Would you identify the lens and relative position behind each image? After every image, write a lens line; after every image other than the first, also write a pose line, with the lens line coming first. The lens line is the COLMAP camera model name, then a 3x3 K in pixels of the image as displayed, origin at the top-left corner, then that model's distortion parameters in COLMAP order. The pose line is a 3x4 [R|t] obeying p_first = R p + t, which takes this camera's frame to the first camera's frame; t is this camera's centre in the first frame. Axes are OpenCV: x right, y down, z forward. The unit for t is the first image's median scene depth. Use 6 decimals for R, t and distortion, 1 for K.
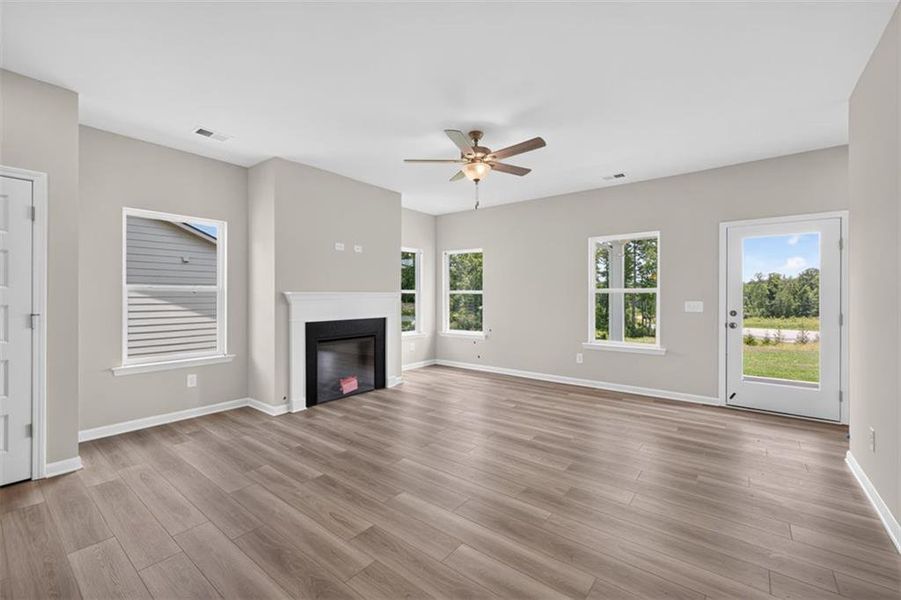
lens RADIAL K [[378.0, 0, 459.5], [0, 378.0, 298.4], [0, 0, 1]] dist [0.005155, -0.001198]
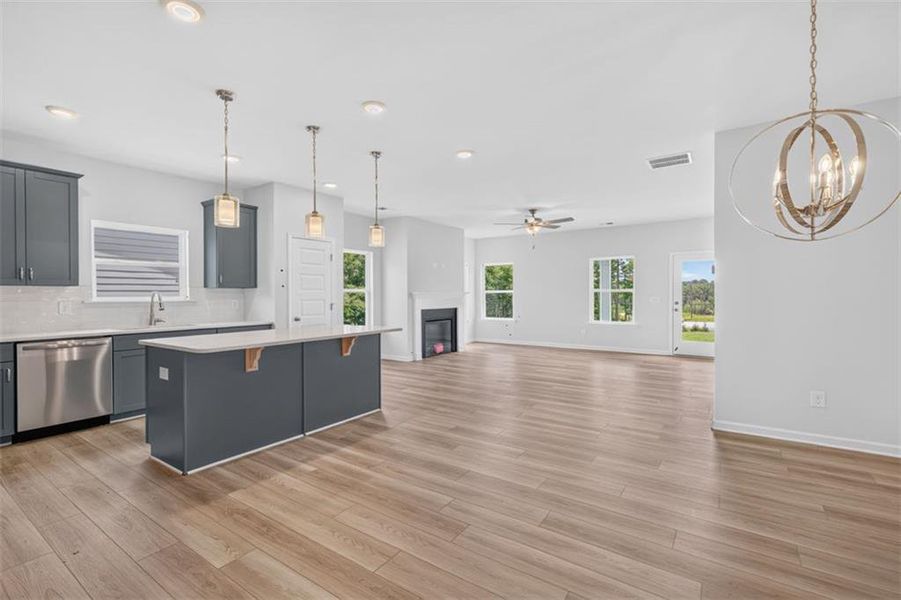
lens RADIAL K [[378.0, 0, 483.7], [0, 378.0, 297.1], [0, 0, 1]] dist [0.005155, -0.001198]
pose [[0.995933, -0.002076, 0.090071, -0.272019], [0.001904, 0.999996, 0.002003, 0.001194], [-0.090075, -0.001823, 0.995933, -0.723401]]
